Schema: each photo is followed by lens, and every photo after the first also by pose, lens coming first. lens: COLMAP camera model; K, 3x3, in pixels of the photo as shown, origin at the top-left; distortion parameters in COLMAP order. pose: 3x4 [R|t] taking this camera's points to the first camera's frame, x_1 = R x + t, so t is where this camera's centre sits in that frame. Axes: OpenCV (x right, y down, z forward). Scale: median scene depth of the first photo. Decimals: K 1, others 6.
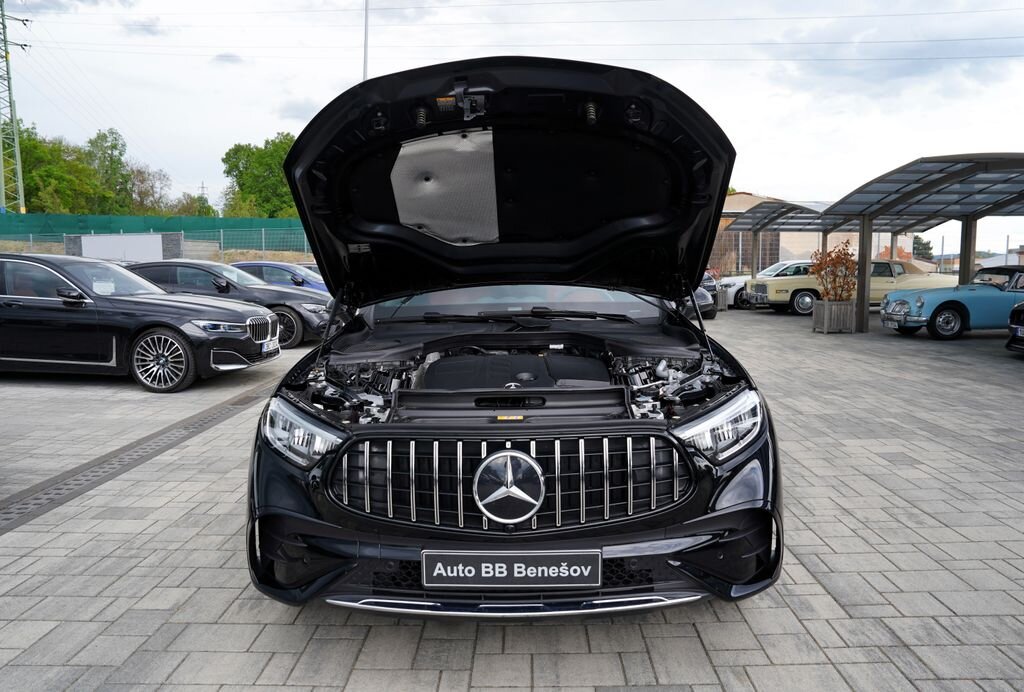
lens RADIAL K [[711.7, 0, 508.1], [0, 711.7, 344.3], [0, 0, 1]] dist [-0.108429, 0.088611]
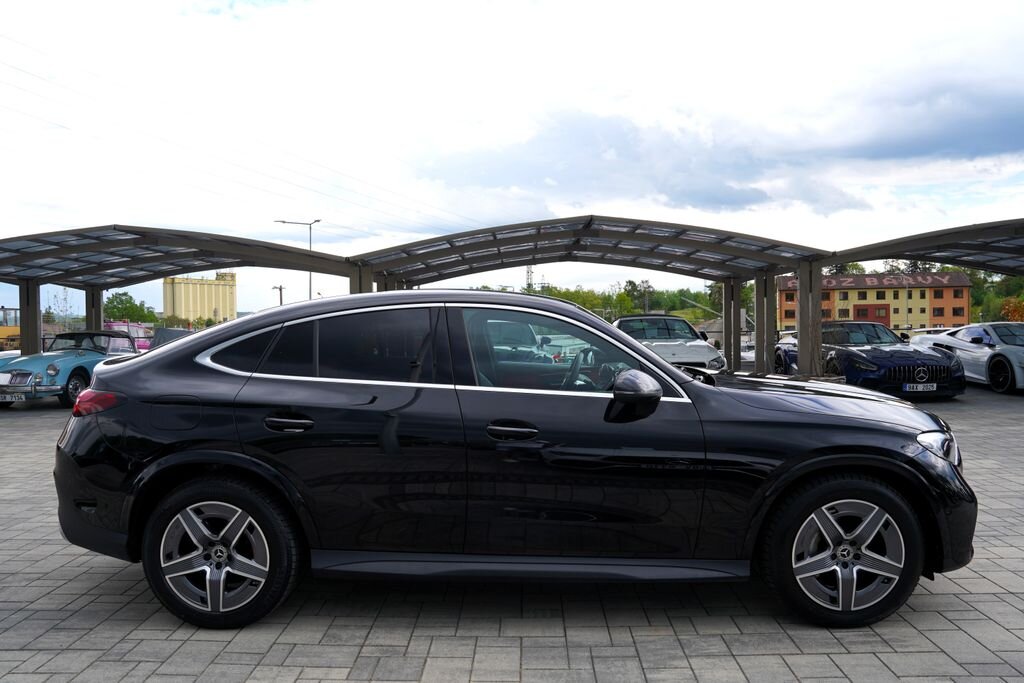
lens RADIAL K [[703.8, 0, 508.6], [0, 703.8, 336.3], [0, 0, 1]] dist [-0.106573, 0.077168]
pose [[-0.011246, -0.014303, 0.999834, -1.558774], [0.117535, 0.992947, 0.015526, -0.210502], [-0.993005, 0.117690, -0.009486, 1.709690]]
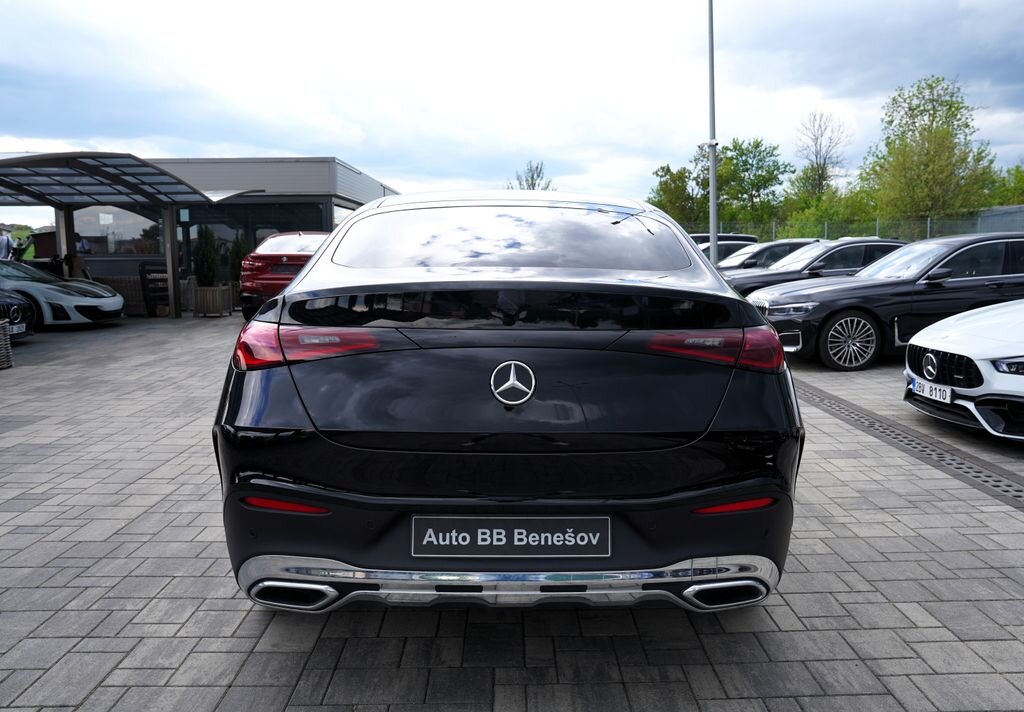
lens RADIAL K [[775.9, 0, 536.6], [0, 775.9, 351.3], [0, 0, 1]] dist [-0.099715, 0.091316]
pose [[-0.998012, 0.017131, -0.060652, 0.068630], [0.002448, 0.972163, 0.234291, -0.359557], [0.062977, 0.233677, -0.970273, 3.337331]]
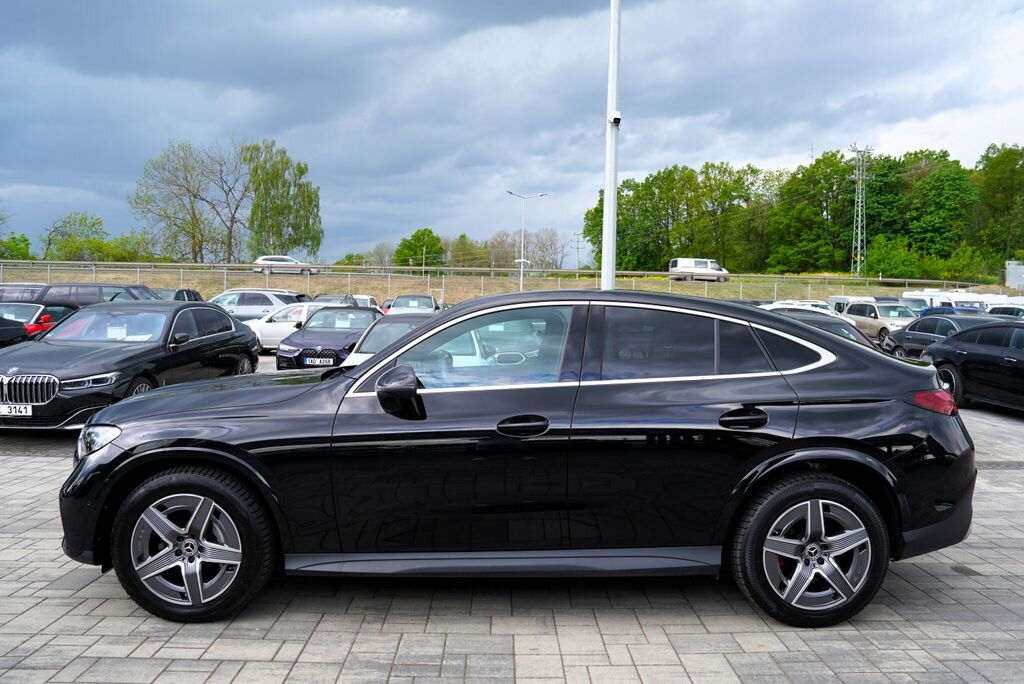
lens RADIAL K [[714.7, 0, 508.6], [0, 714.7, 314.8], [0, 0, 1]] dist [-0.103125, 0.077243]
pose [[0.045151, 0.007376, -0.998953, 1.643632], [-0.126276, 0.991994, 0.001617, -0.233800], [0.990967, 0.126071, 0.045721, 1.584249]]
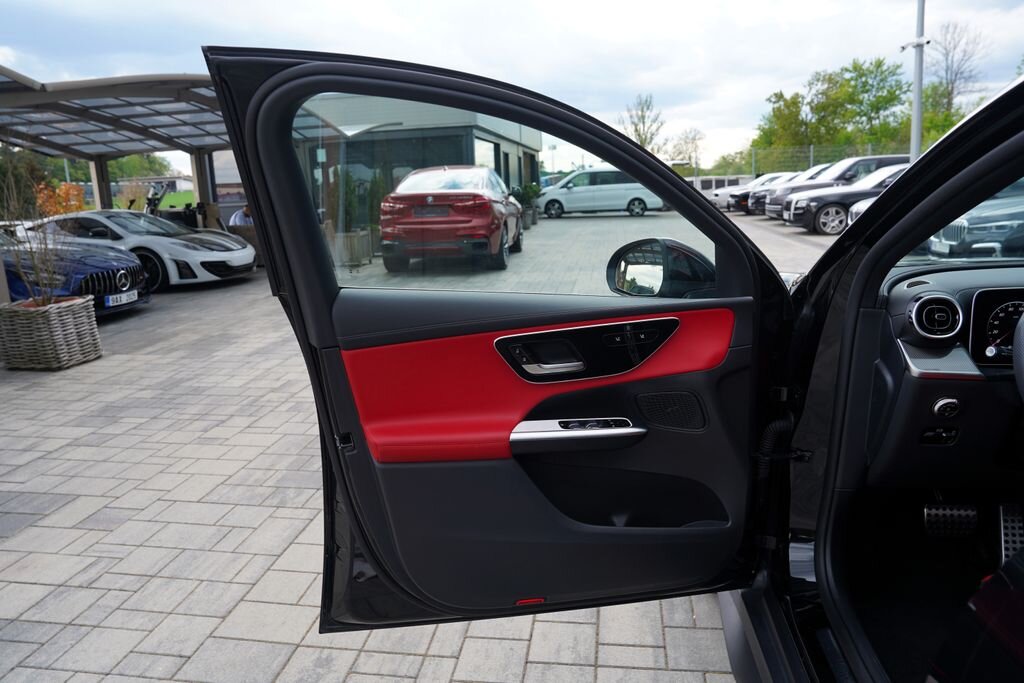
lens RADIAL K [[703.8, 0, 508.6], [0, 703.8, 336.3], [0, 0, 1]] dist [-0.106573, 0.077168]
pose [[-0.991386, 0.019469, 0.129518, 0.502924], [0.059351, 0.948310, 0.311746, -0.228199], [-0.116753, 0.316748, -0.941297, 1.983858]]
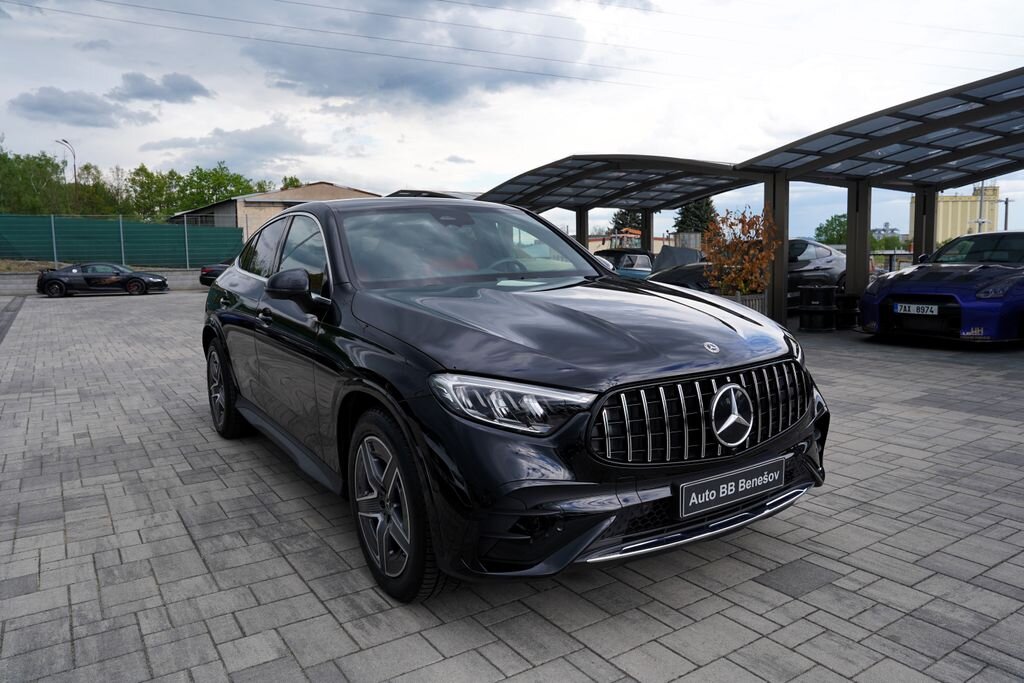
lens RADIAL K [[735.1, 0, 509.4], [0, 735.1, 339.8], [0, 0, 1]] dist [-0.088191, 0.087283]
pose [[0.827024, -0.072764, 0.557438, -0.766579], [0.072907, 0.997096, 0.021989, 0.019844], [-0.557419, 0.022456, 0.829927, 0.164583]]
